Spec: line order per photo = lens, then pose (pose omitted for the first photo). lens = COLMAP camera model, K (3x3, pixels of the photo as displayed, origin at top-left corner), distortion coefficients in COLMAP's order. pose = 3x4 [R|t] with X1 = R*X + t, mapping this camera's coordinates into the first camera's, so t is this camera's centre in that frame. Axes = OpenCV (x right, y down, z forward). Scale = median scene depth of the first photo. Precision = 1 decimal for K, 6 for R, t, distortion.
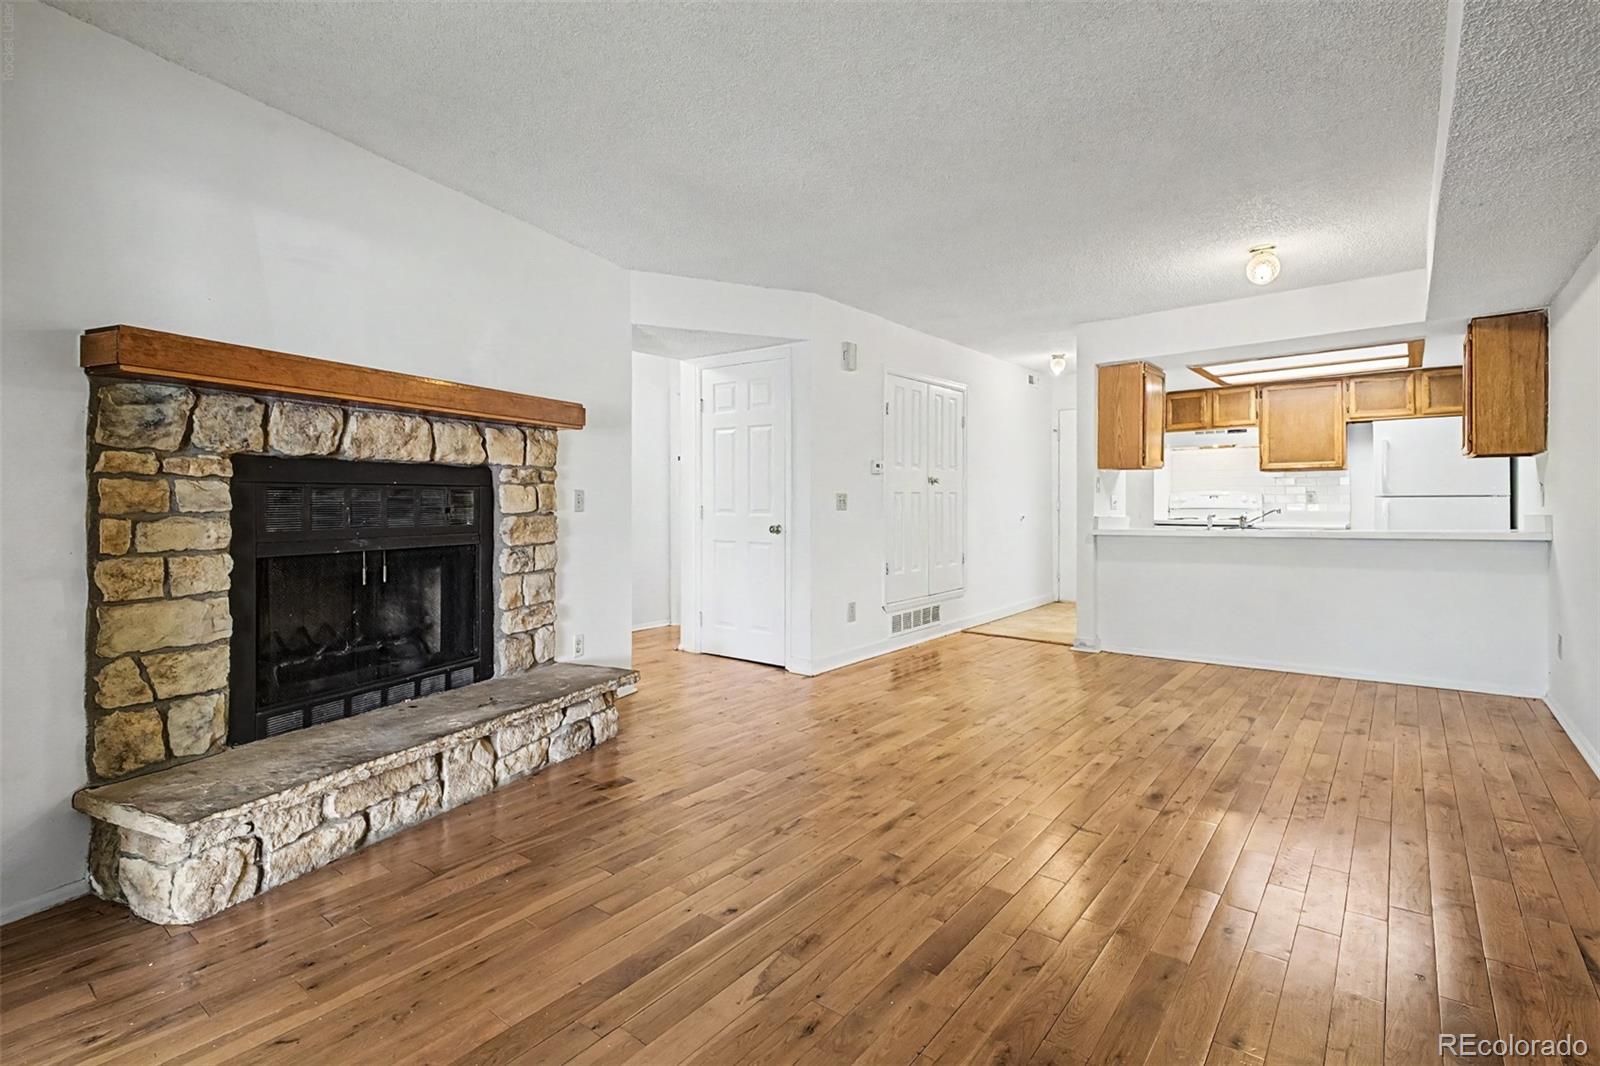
lens RADIAL K [[755.4, 0, 812.1], [0, 755.4, 505.9], [0, 0, 1]] dist [0.034923, -0.003903]
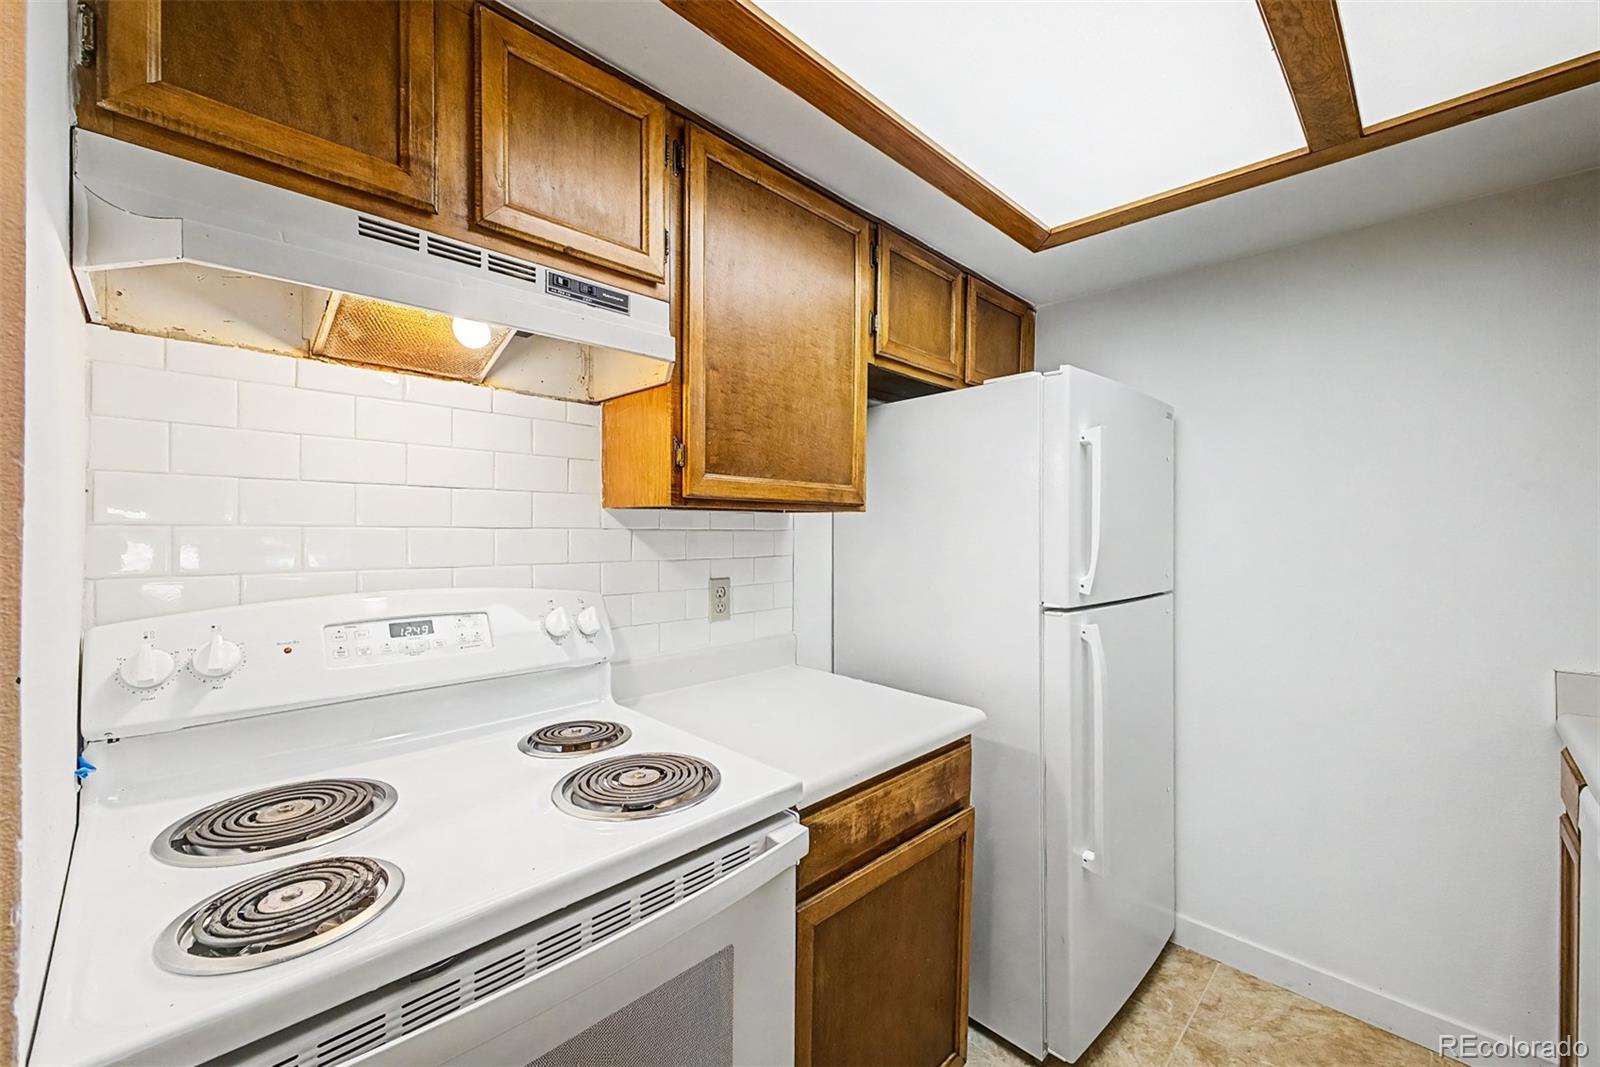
lens RADIAL K [[655.3, 0, 822.8], [0, 655.3, 533.6], [0, 0, 1]] dist [0.017805, -0.002277]
pose [[0.109898, -0.001292, 0.993942, 0.780145], [-0.004610, 0.999988, 0.001809, -0.072748], [-0.993932, -0.004781, 0.109890, 1.817415]]
